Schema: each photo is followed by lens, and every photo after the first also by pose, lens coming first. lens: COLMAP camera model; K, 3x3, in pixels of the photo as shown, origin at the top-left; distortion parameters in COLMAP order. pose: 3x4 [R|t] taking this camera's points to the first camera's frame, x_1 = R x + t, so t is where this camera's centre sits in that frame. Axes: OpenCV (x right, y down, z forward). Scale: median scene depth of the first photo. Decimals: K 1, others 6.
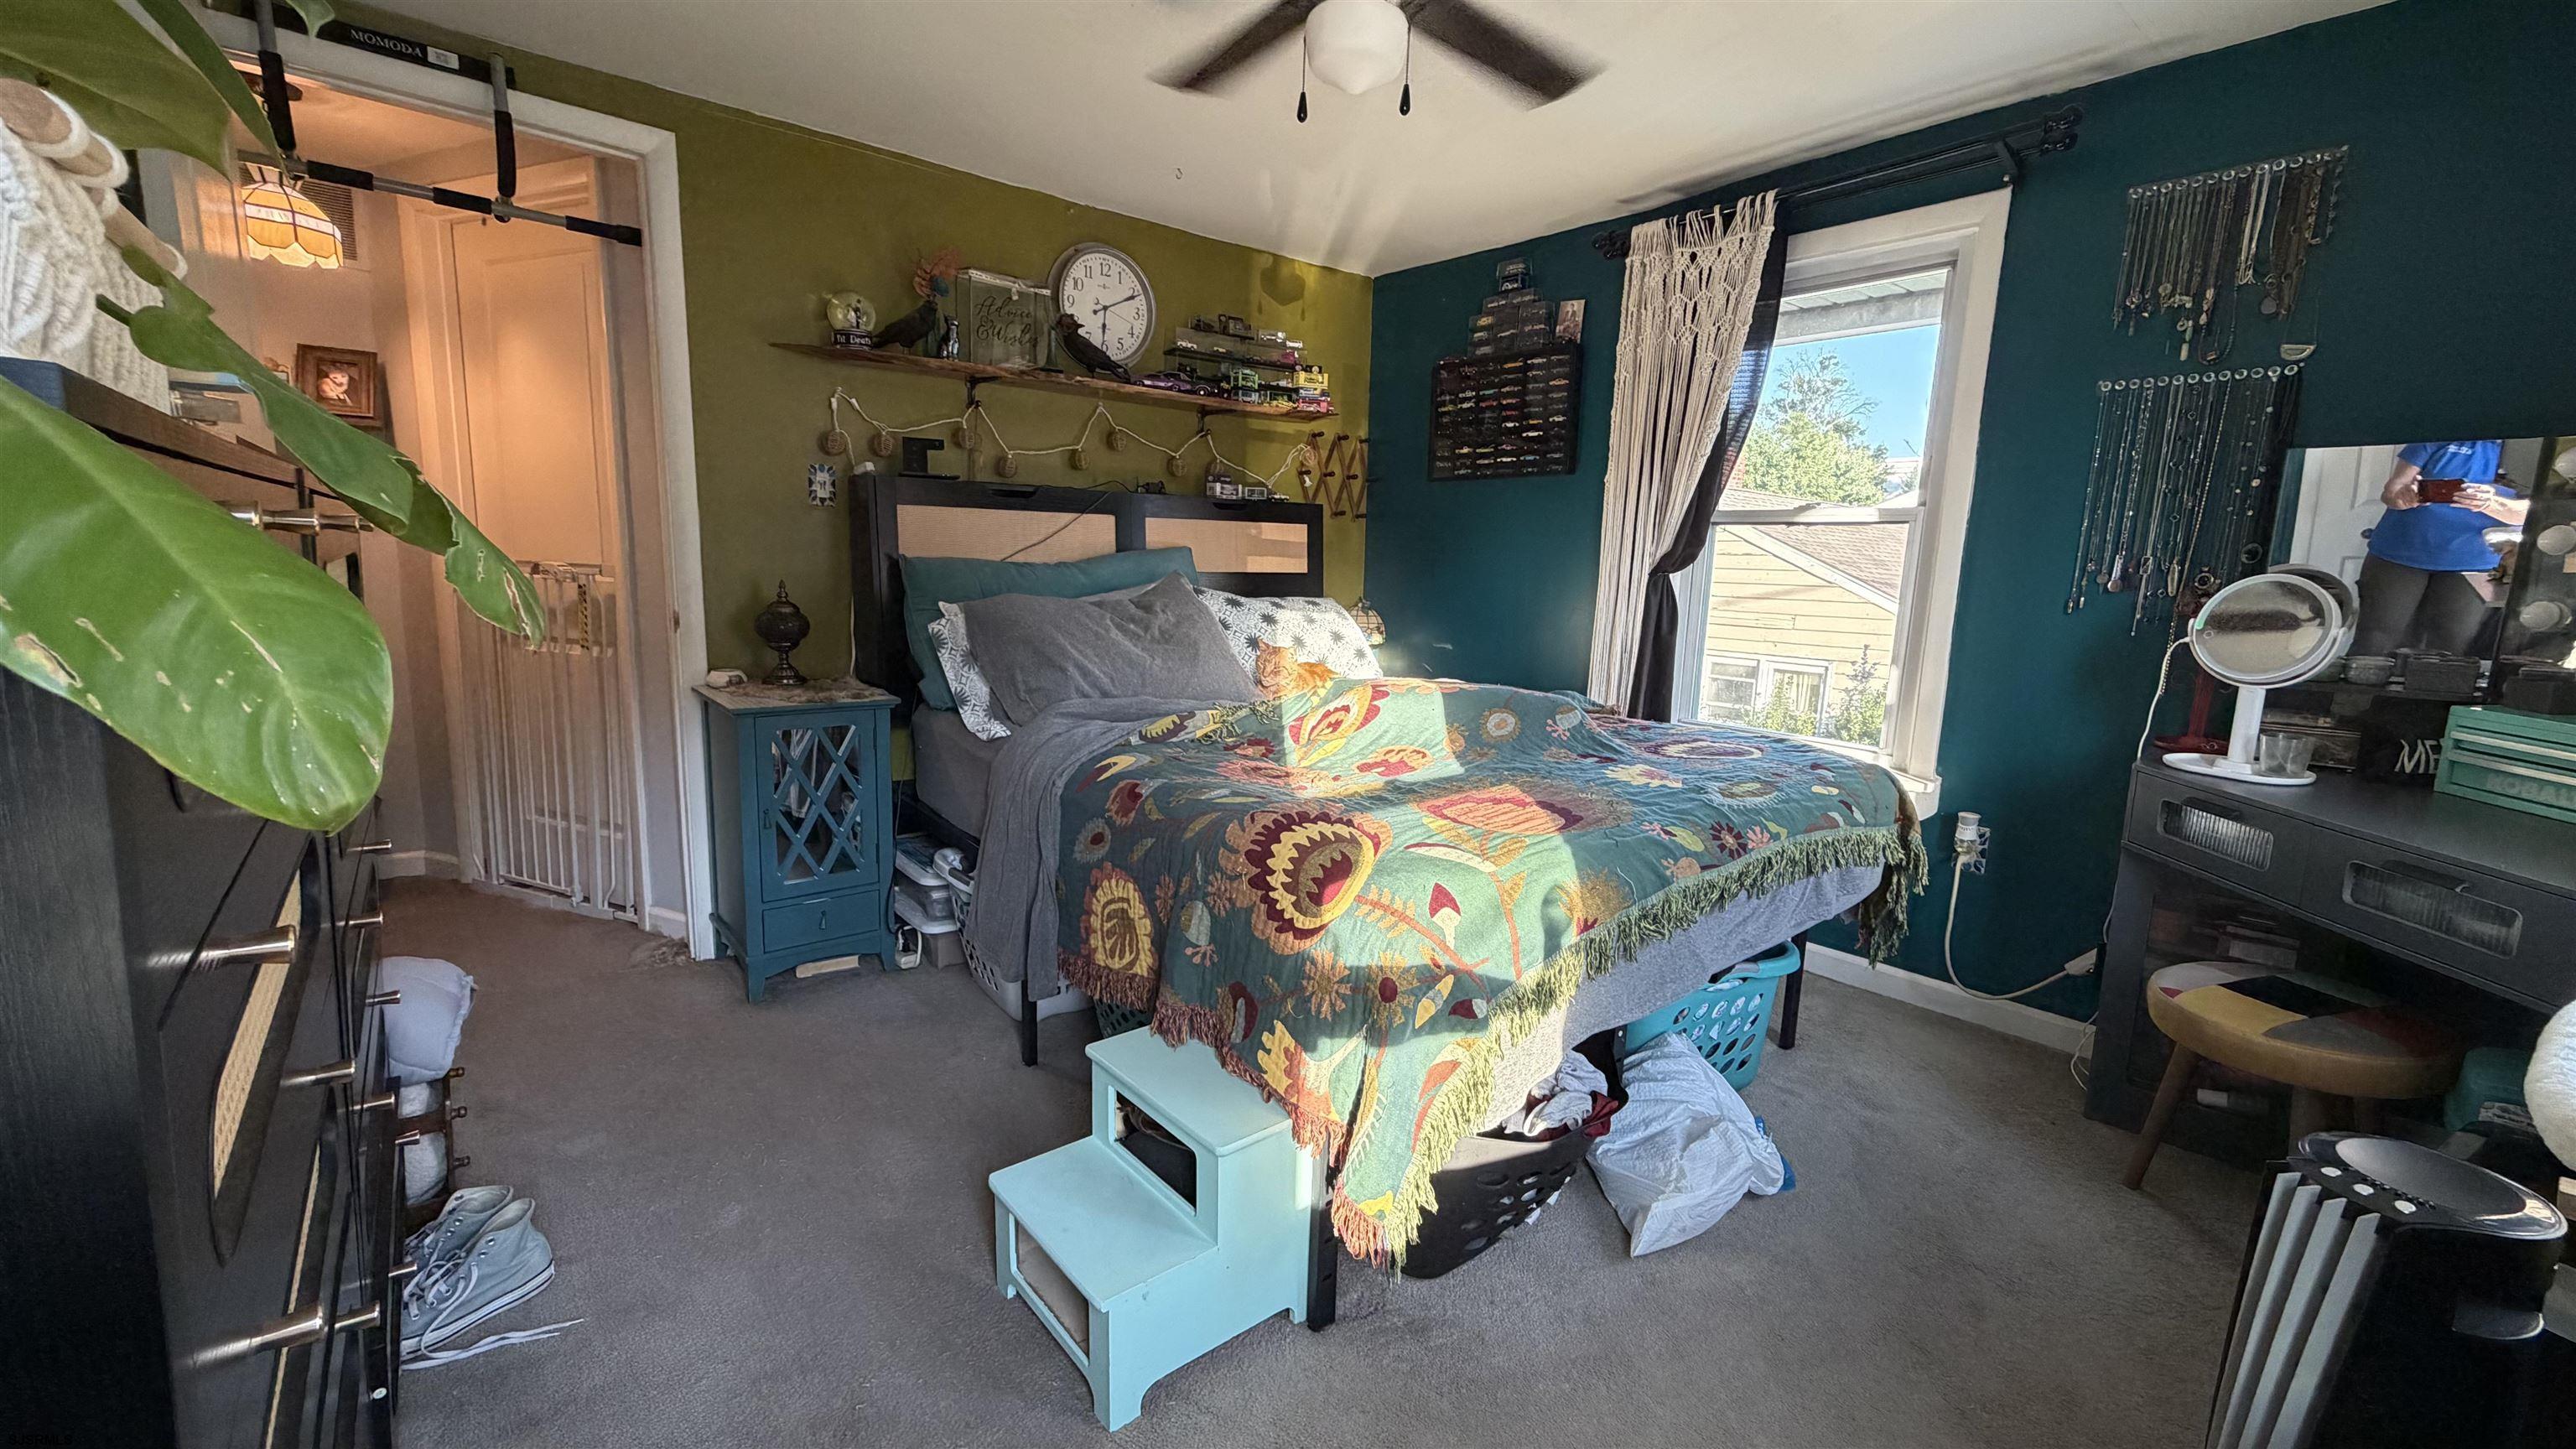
lens RADIAL K [[1028.2, 0, 1282.5], [0, 1028.2, 730.6], [0, 0, 1]] dist [-0.000256, 0.000240]
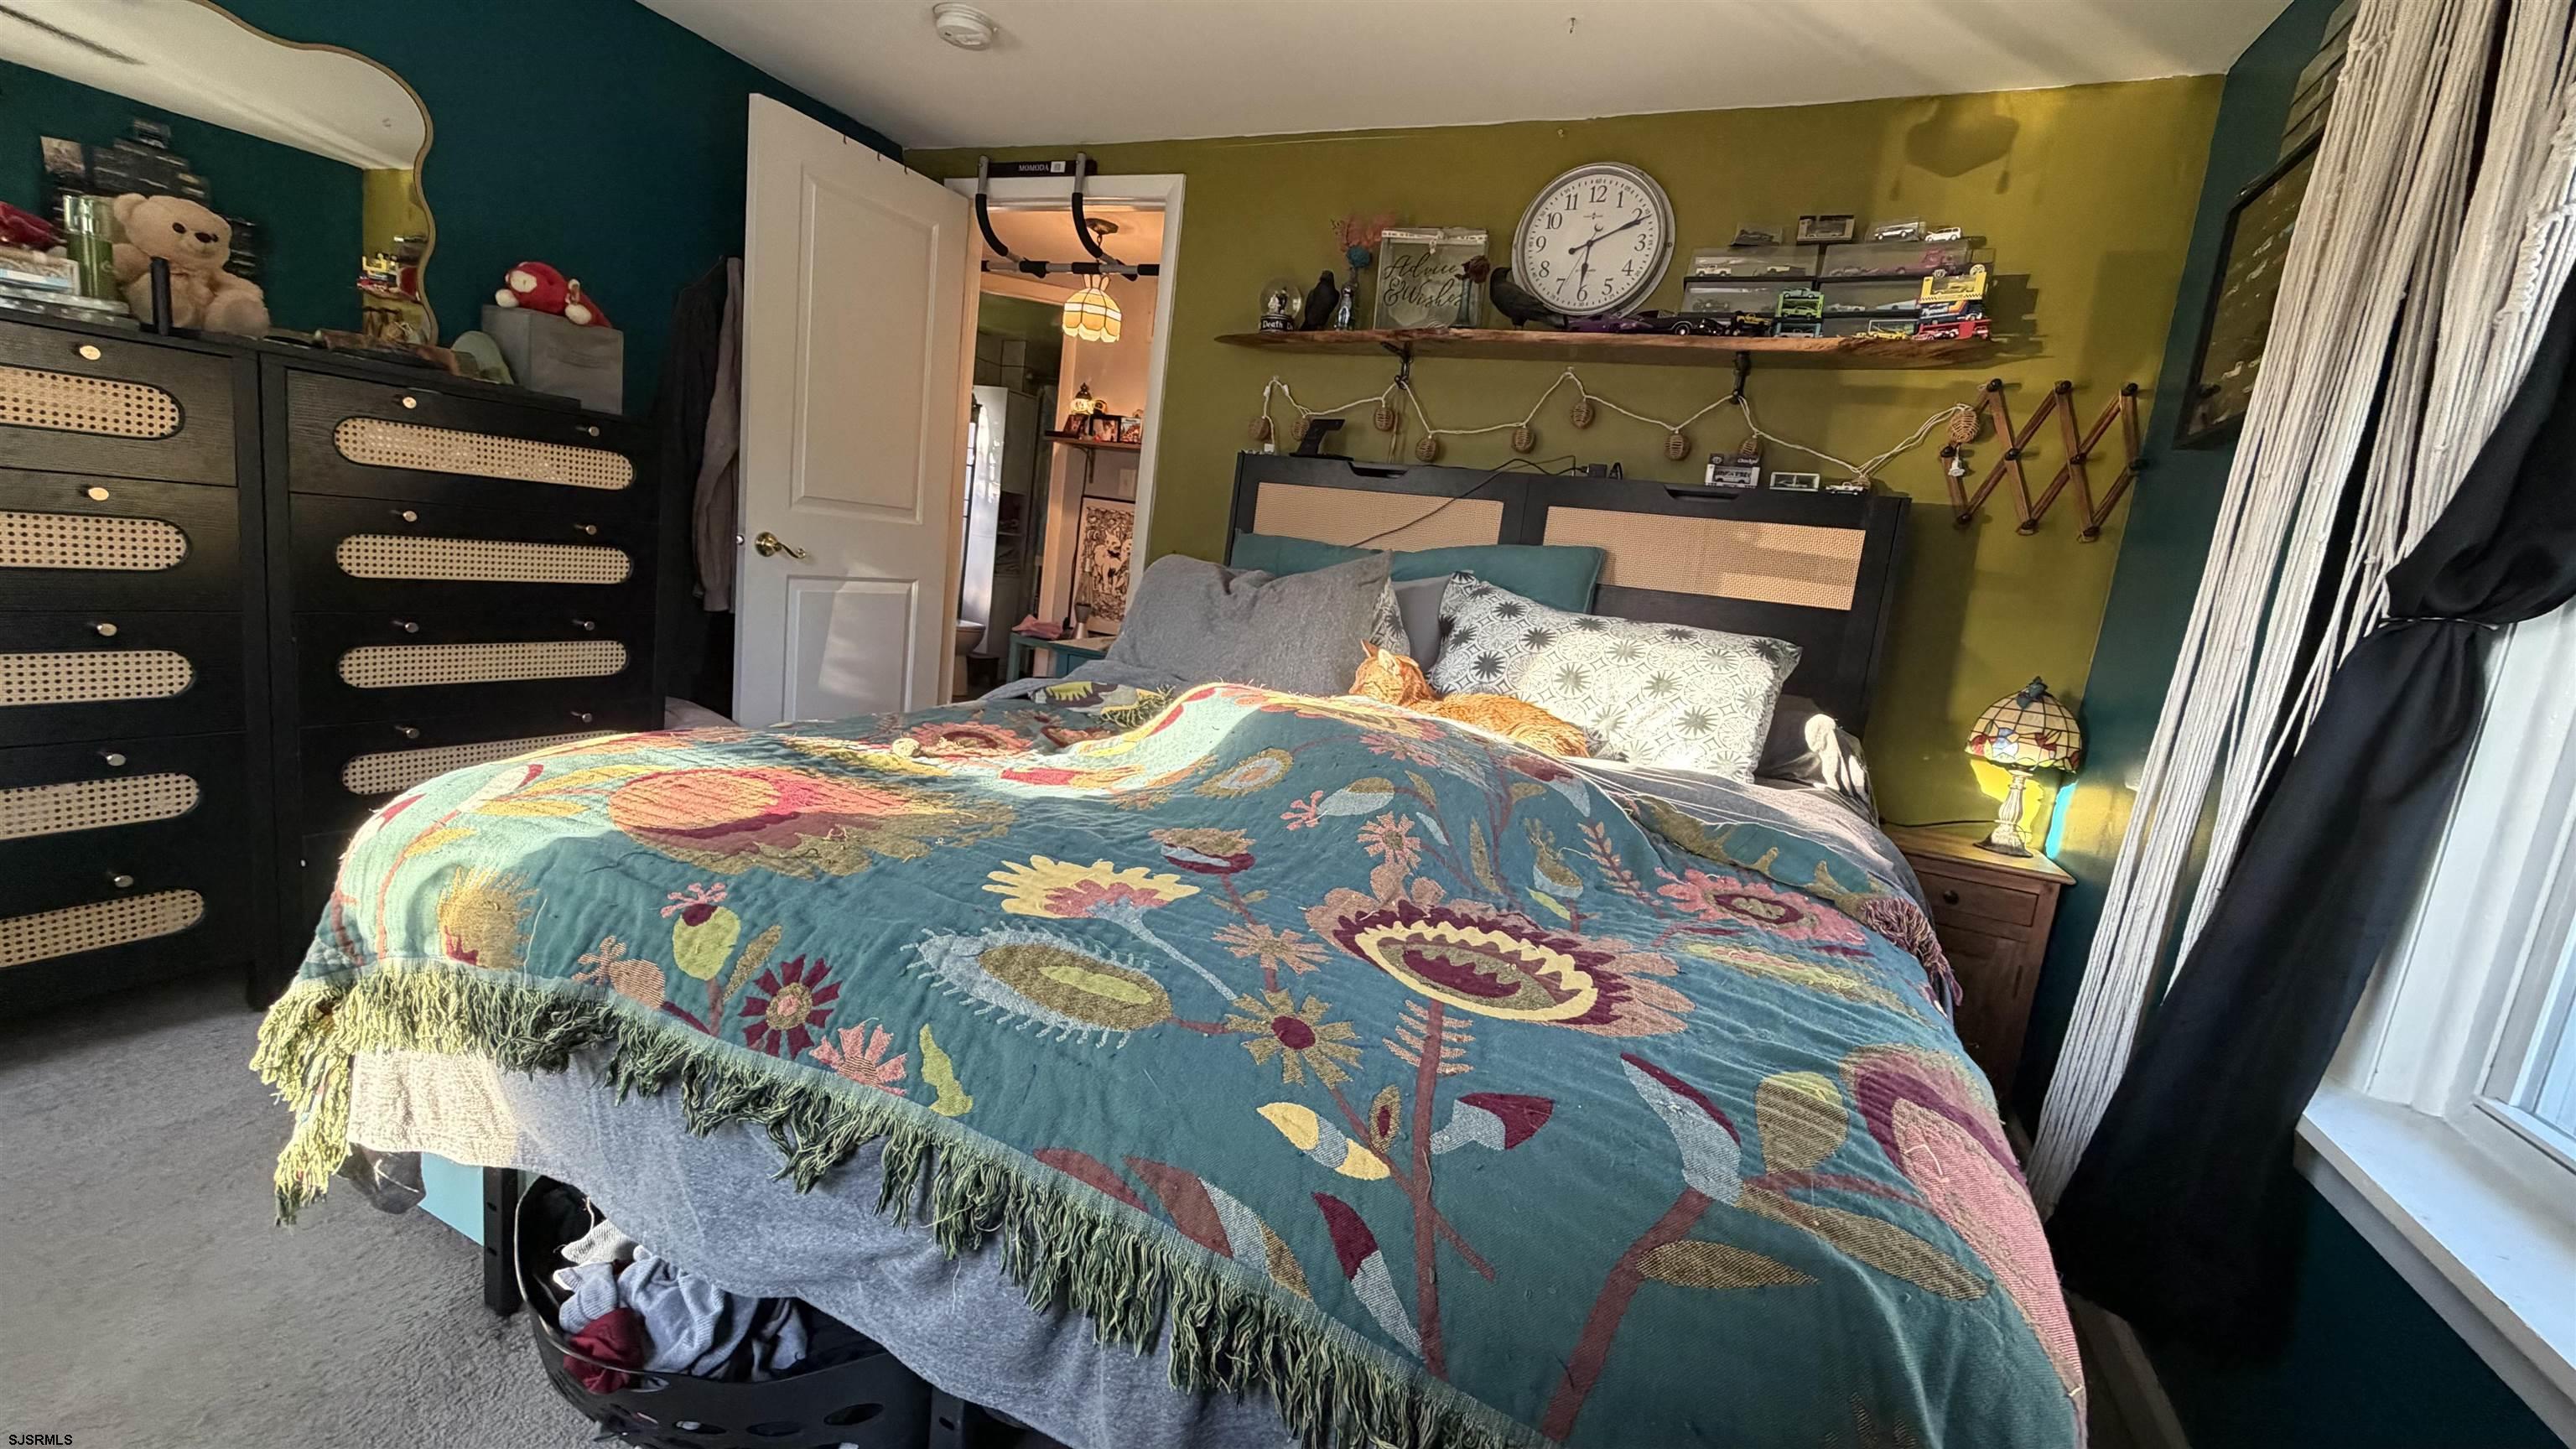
lens RADIAL K [[1028.2, 0, 1282.5], [0, 1028.2, 730.6], [0, 0, 1]] dist [-0.000256, 0.000240]
pose [[0.435264, 0.172316, -0.883659, 0.546954], [-0.250612, 0.965909, 0.064911, -0.054642], [0.864719, 0.193202, 0.463609, 0.584610]]
